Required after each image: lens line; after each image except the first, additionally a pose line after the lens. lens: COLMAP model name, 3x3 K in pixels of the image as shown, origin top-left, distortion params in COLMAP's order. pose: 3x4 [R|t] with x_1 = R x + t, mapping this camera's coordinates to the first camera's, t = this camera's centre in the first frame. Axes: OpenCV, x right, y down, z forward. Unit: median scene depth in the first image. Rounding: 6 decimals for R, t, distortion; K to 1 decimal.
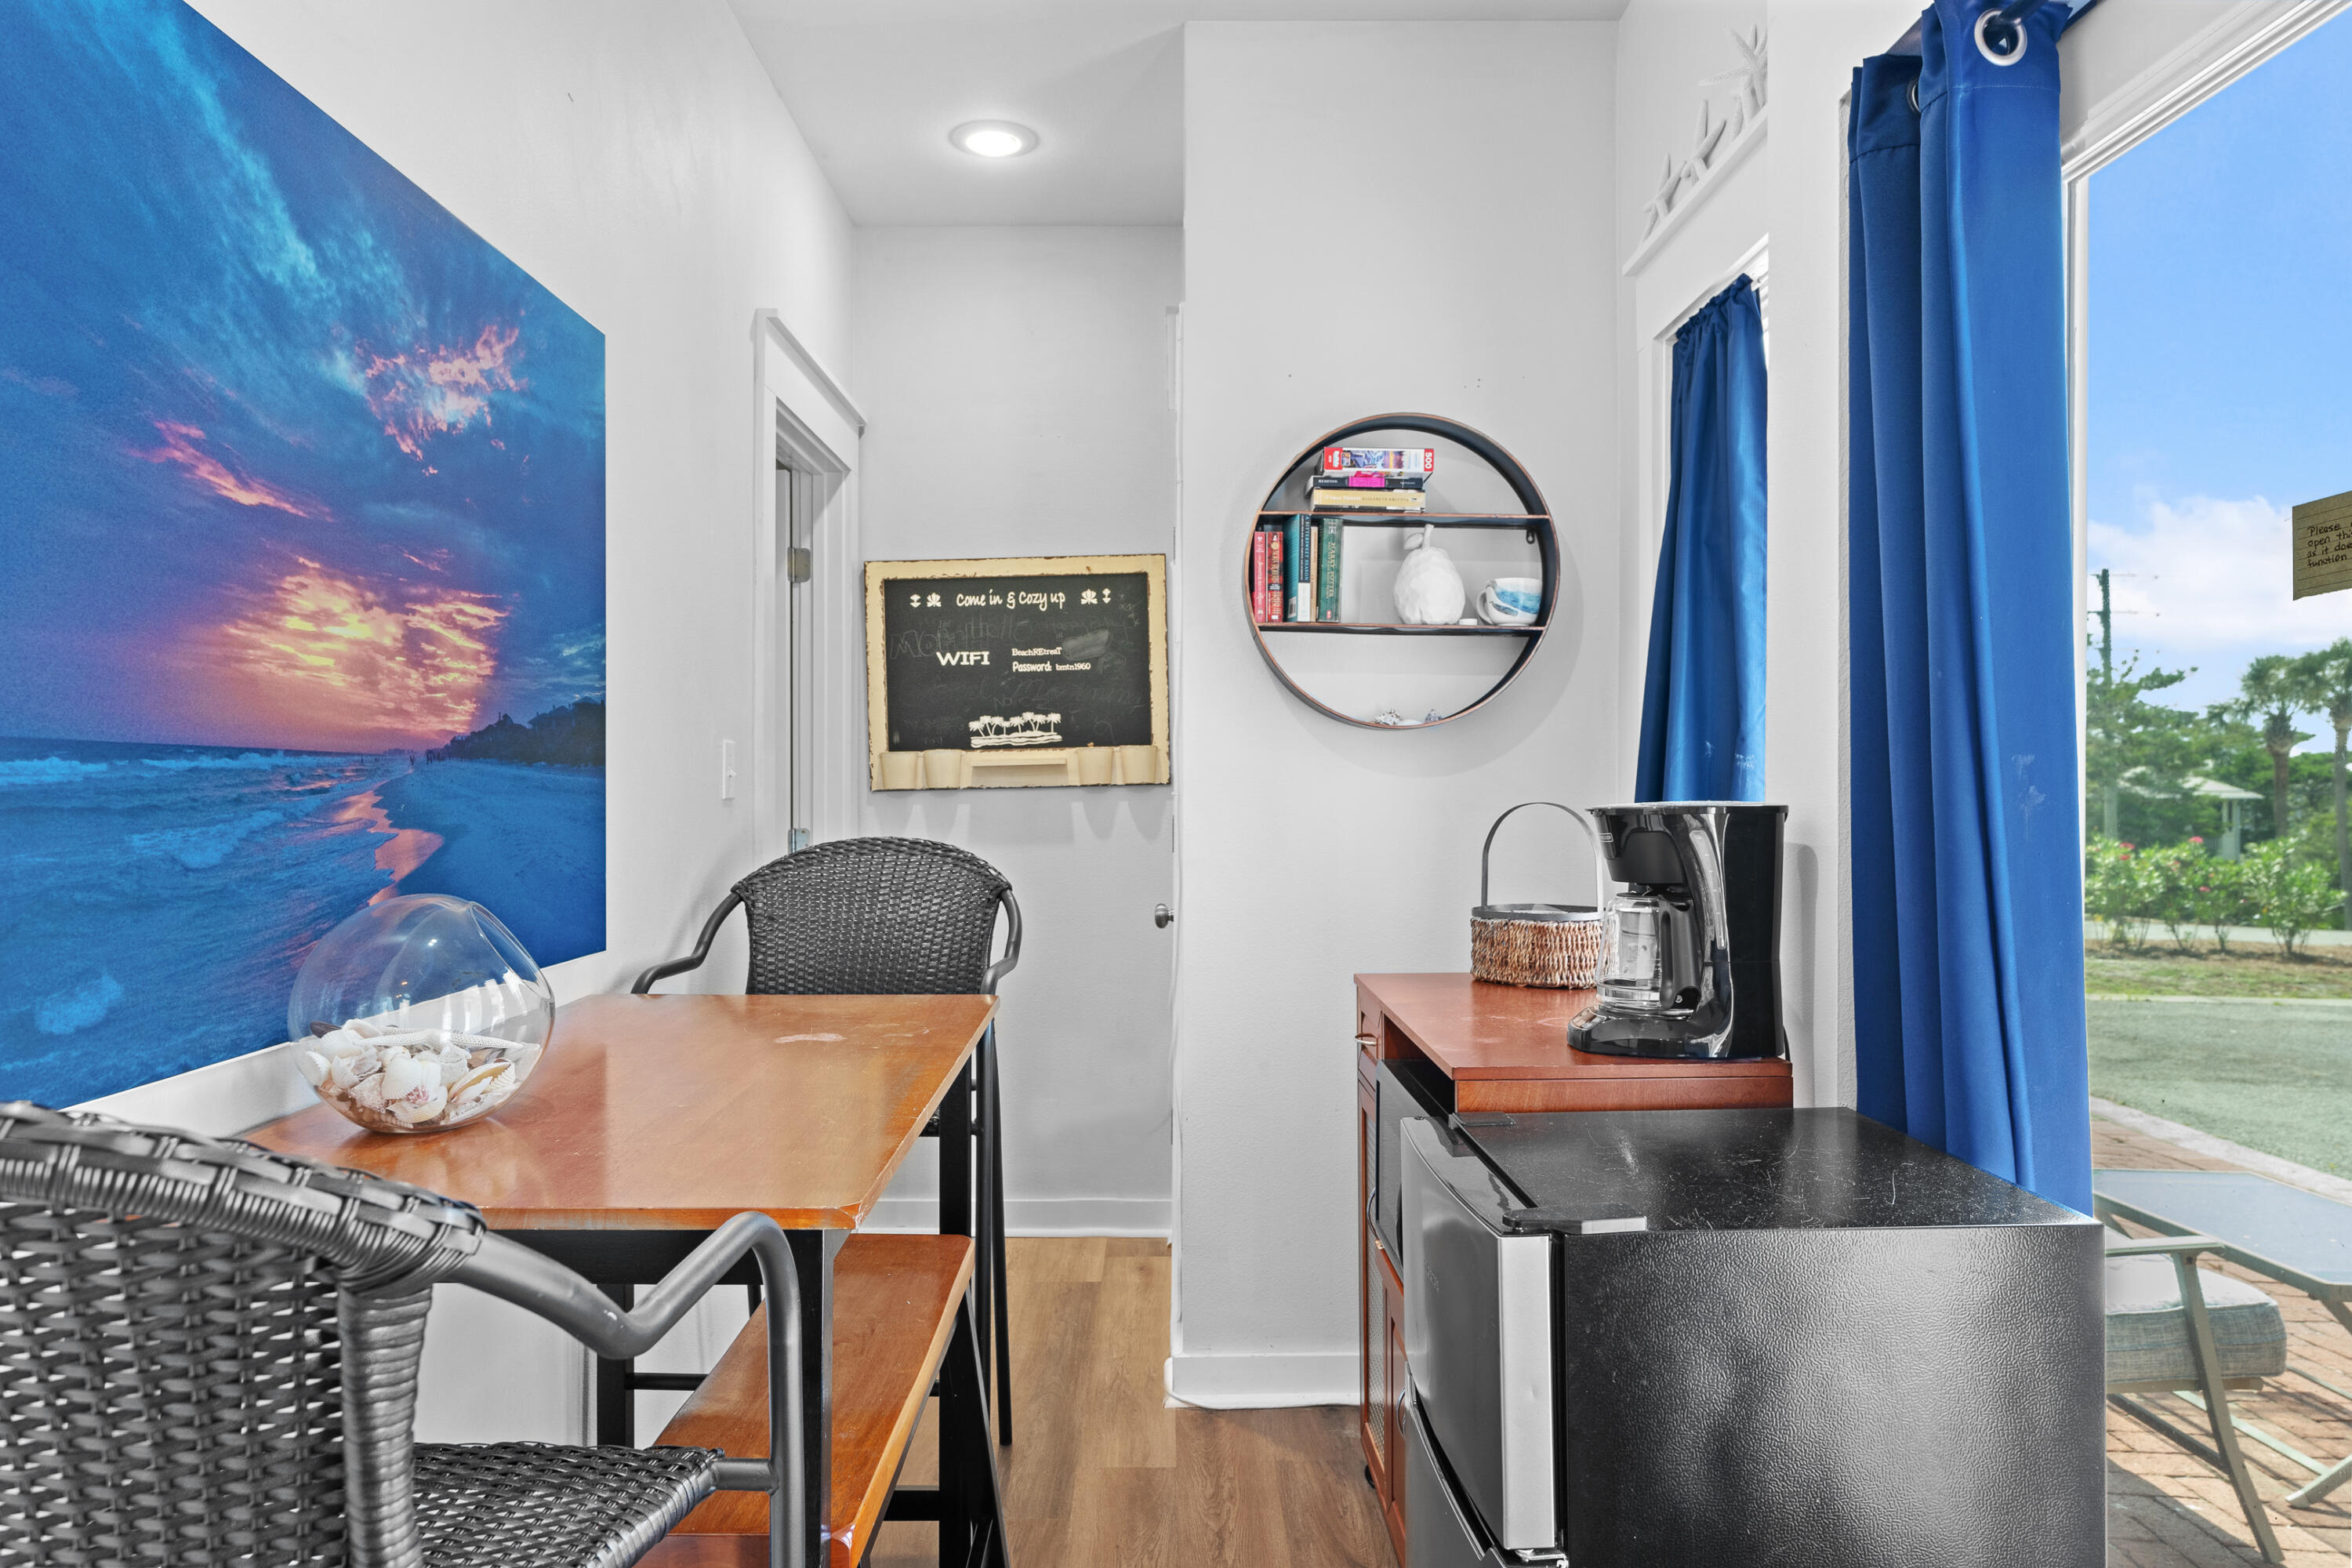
lens RADIAL K [[1556.8, 0, 1170.0], [0, 1556.8, 781.6], [0, 0, 1]] dist [0.000593, 0.000192]
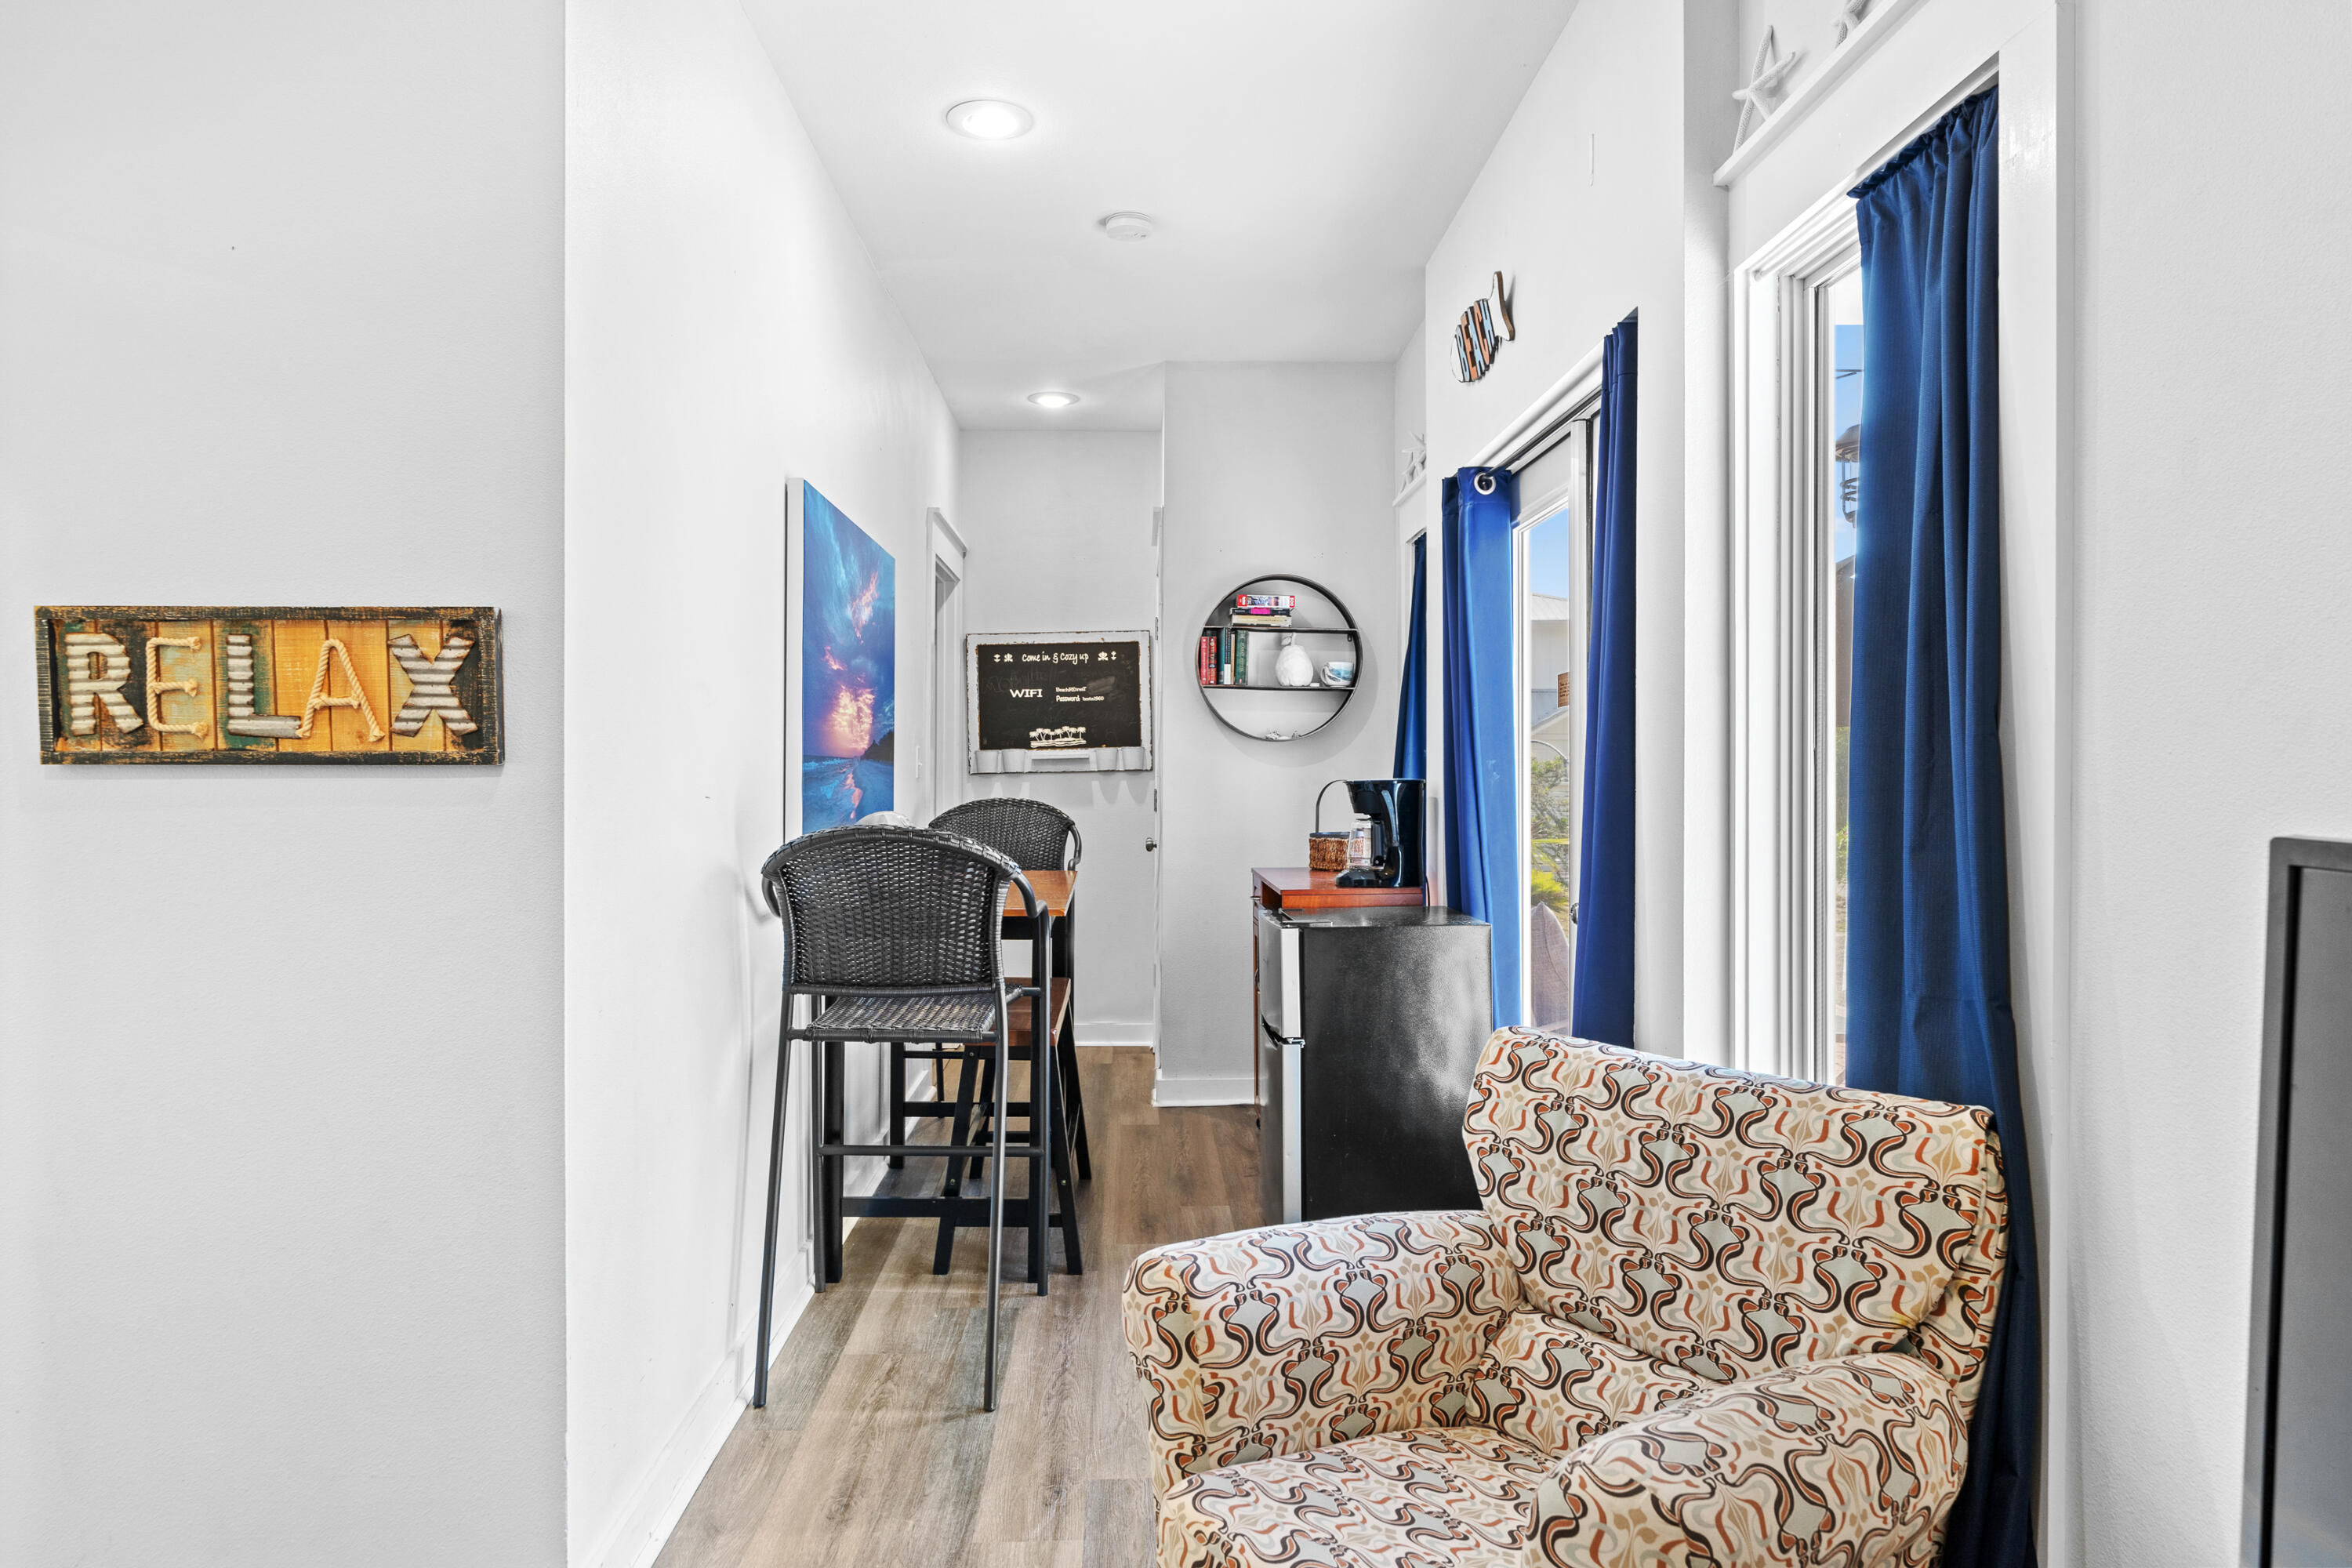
lens RADIAL K [[1437.1, 0, 1175.6], [0, 1437.1, 786.5], [0, 0, 1]] dist [-0.001670, 0.005864]
pose [[0.999583, 0.001515, 0.028824, -0.024909], [-0.001911, 0.999904, 0.013705, -0.002557], [-0.028800, -0.013755, 0.999491, -0.687442]]
